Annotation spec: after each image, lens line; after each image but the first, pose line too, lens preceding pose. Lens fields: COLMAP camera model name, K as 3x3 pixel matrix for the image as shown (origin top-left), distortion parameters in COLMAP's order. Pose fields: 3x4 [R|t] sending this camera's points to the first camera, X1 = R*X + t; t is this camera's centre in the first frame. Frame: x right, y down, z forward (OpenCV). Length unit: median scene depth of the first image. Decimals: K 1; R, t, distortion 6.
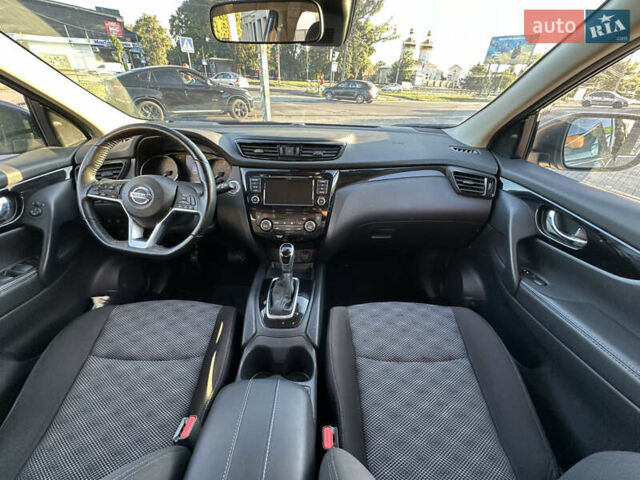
lens RADIAL K [[259.4, 0, 320.0], [0, 259.4, 240.0], [0, 0, 1]] dist [0.000207, -0.000209]
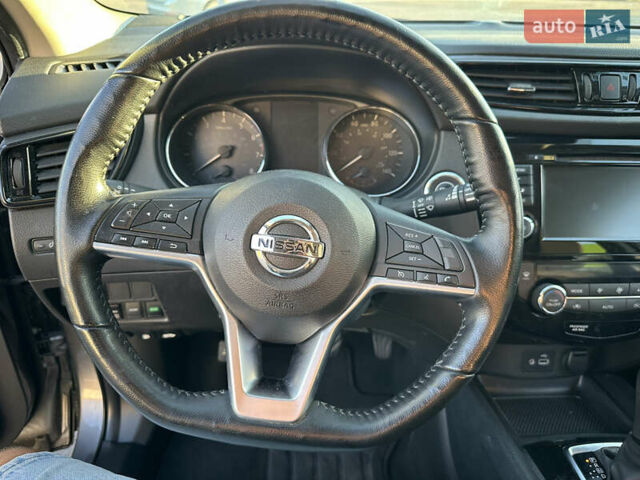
lens RADIAL K [[465.3, 0, 320.0], [0, 465.3, 240.0], [0, 0, 1]] dist [-0.001892, -0.002426]
pose [[0.998668, -0.025109, 0.045070, -0.653448], [0.025888, 0.999524, -0.016798, -0.161073], [-0.044627, 0.017943, 0.998843, 0.468166]]
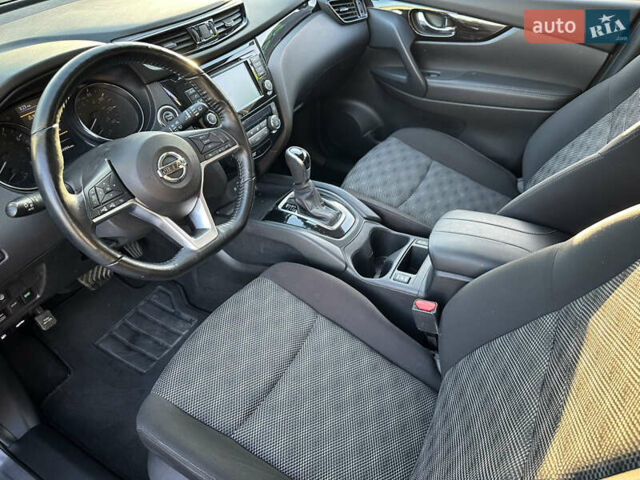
lens RADIAL K [[465.3, 0, 320.0], [0, 465.3, 240.0], [0, 0, 1]] dist [-0.001892, -0.002426]
pose [[0.491244, -0.576839, 0.652638, -1.284288], [0.441842, 0.810748, 0.384009, -0.286053], [-0.750636, 0.099721, 0.653147, 0.056334]]
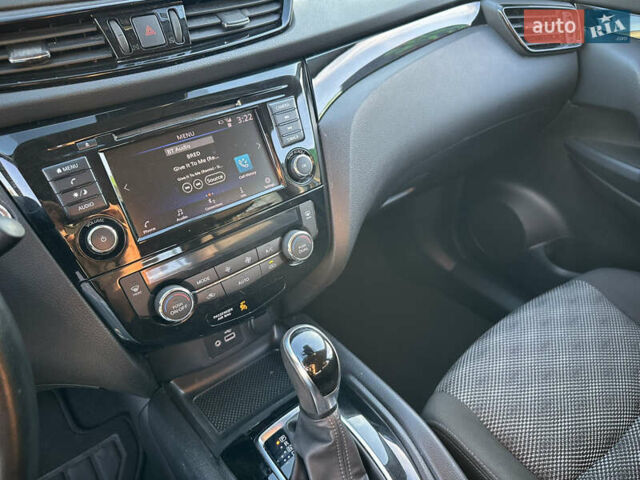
lens RADIAL K [[474.9, 0, 295.7], [0, 474.9, 241.7], [0, 0, 1]] dist [-0.001325, -0.008194]
pose [[0.800904, -0.389696, 0.454632, -0.375406], [0.341683, 0.920929, 0.187463, -0.209789], [-0.491738, 0.005201, 0.870728, 0.571913]]
